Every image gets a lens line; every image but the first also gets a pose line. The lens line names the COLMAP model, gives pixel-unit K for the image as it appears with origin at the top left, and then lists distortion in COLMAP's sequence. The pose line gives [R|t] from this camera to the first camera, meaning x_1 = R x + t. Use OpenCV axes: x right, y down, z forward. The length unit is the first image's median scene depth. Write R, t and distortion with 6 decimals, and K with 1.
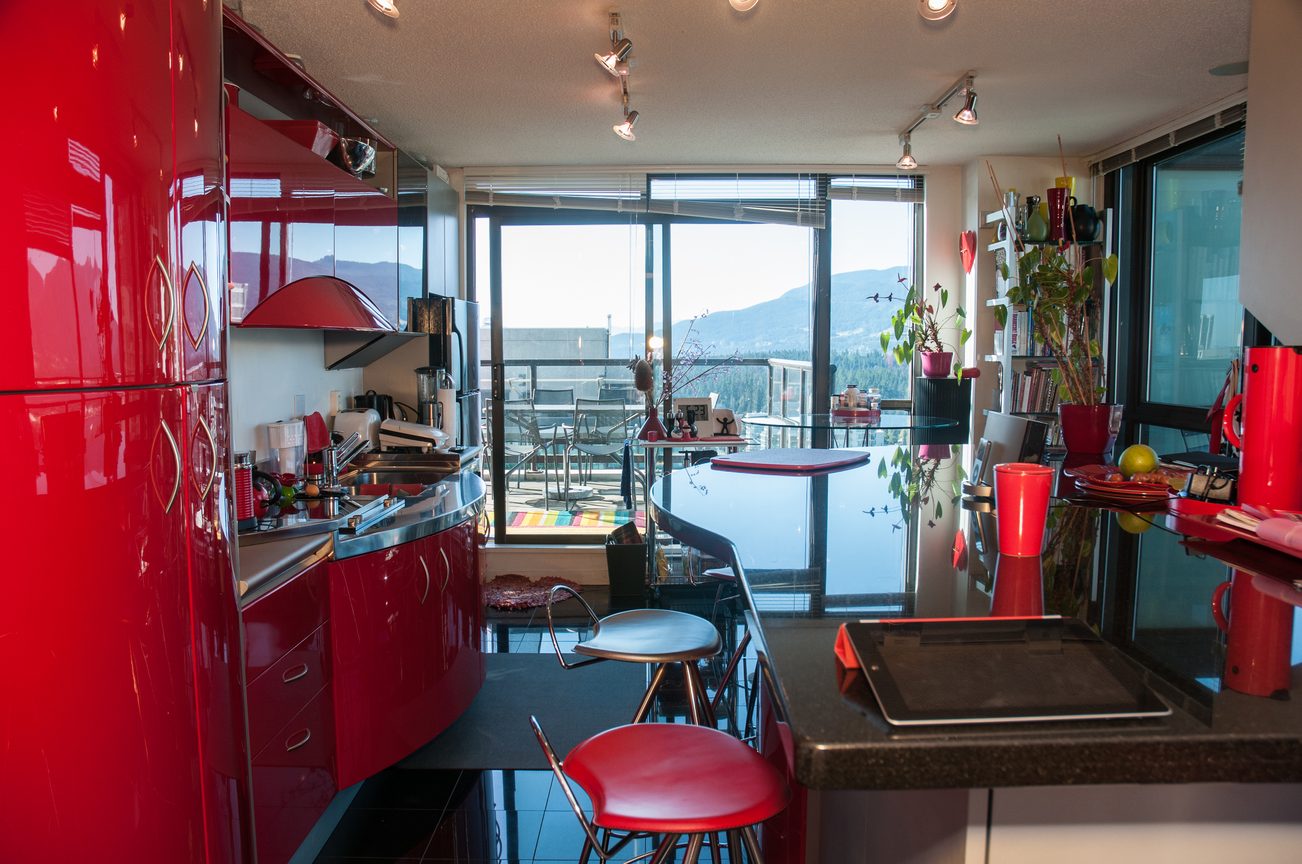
lens RADIAL K [[1022.2, 0, 653.7], [0, 1022.2, 424.8], [0, 0, 1]] dist [-0.167683, 0.164009]
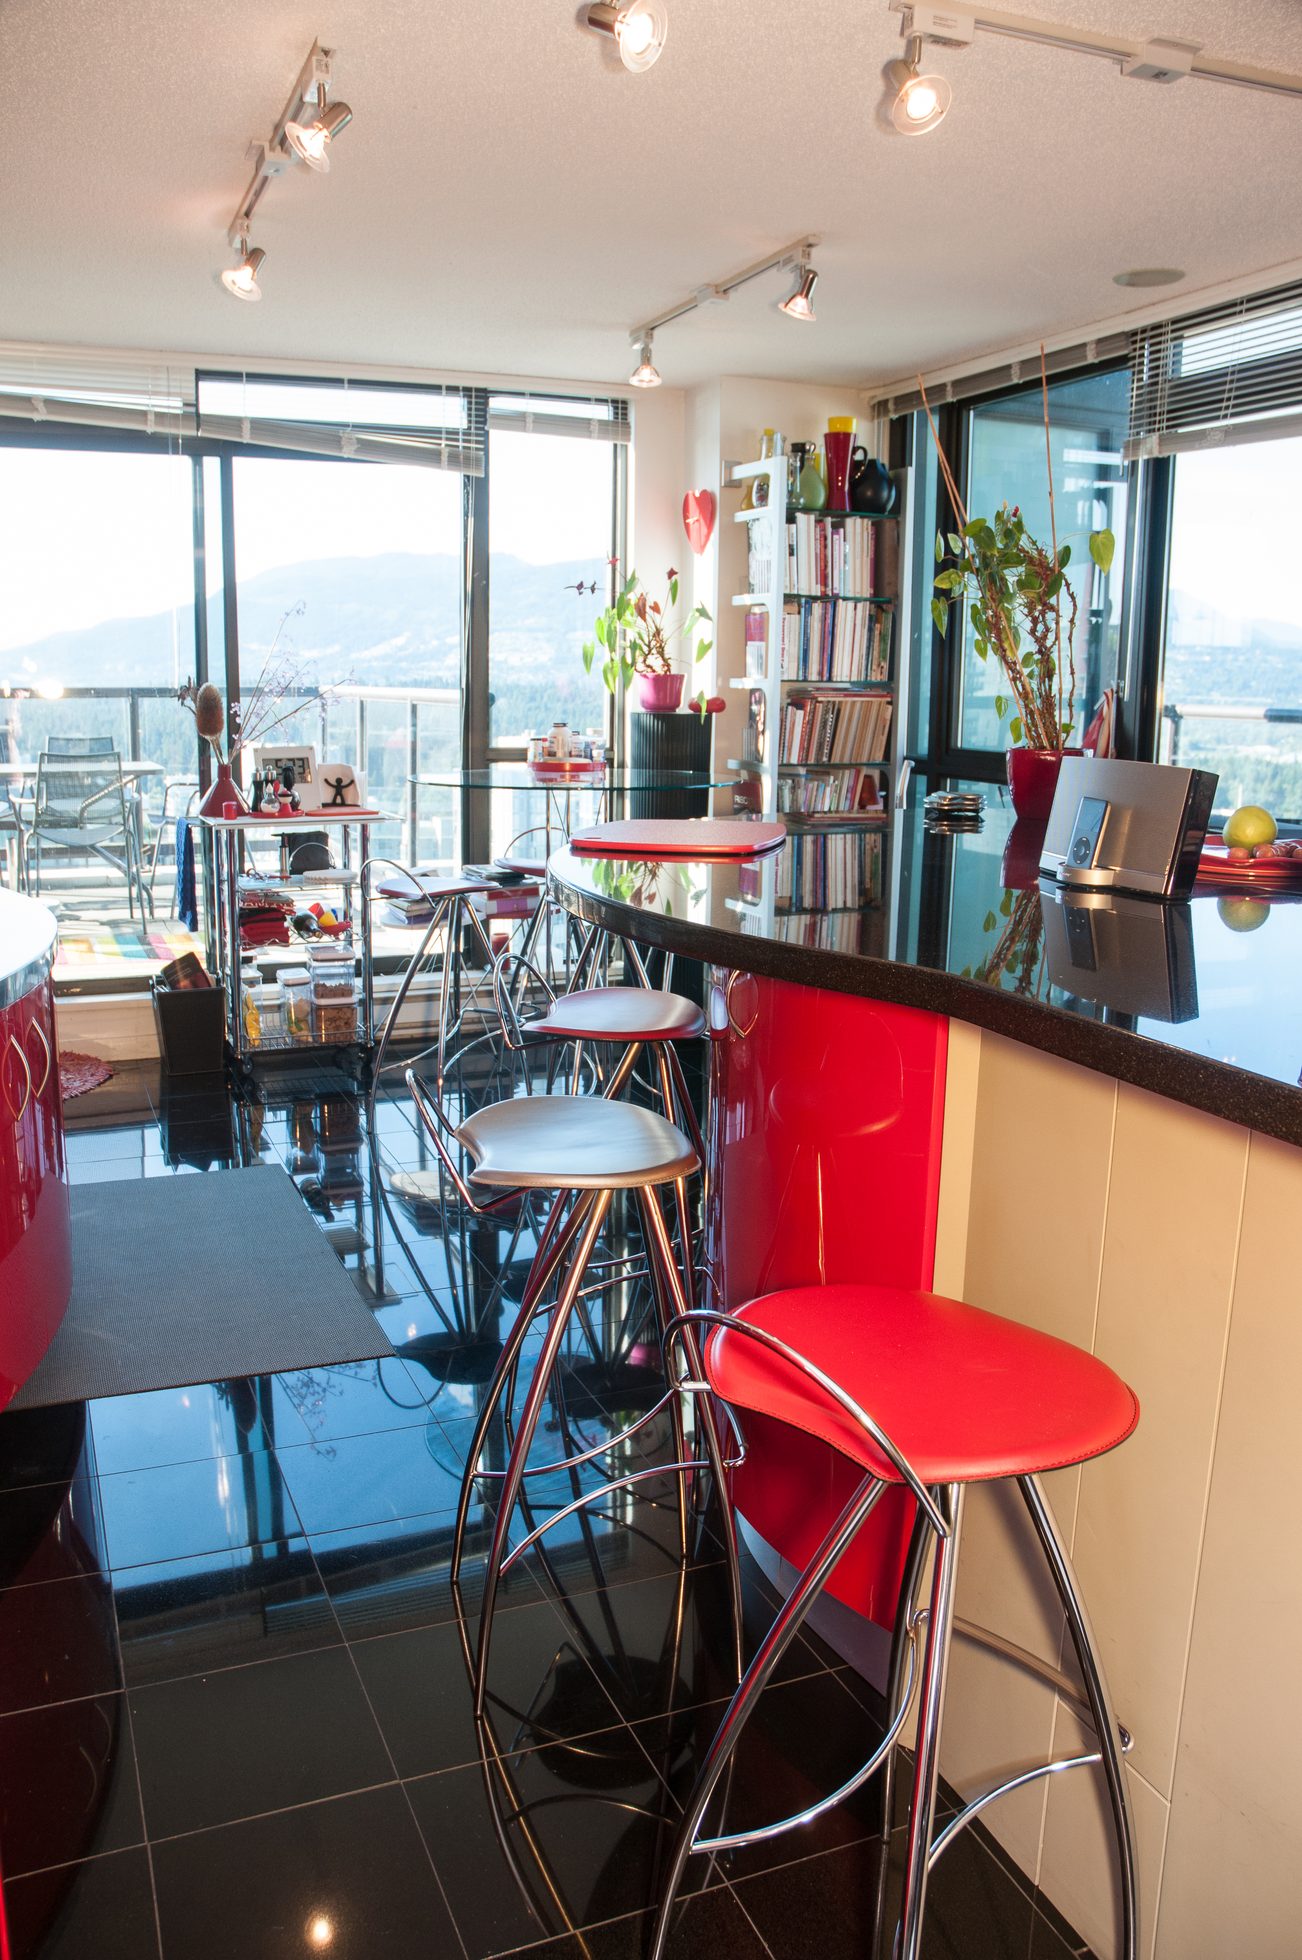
lens RADIAL K [[1538.7, 0, 640.3], [0, 1538.7, 985.6], [0, 0, 1]] dist [-0.167683, 0.164009]
pose [[0.923027, -0.062810, 0.379574, -0.123438], [0.014568, 0.991582, 0.128656, 0.001739], [-0.384460, -0.113223, 0.916172, 0.063162]]
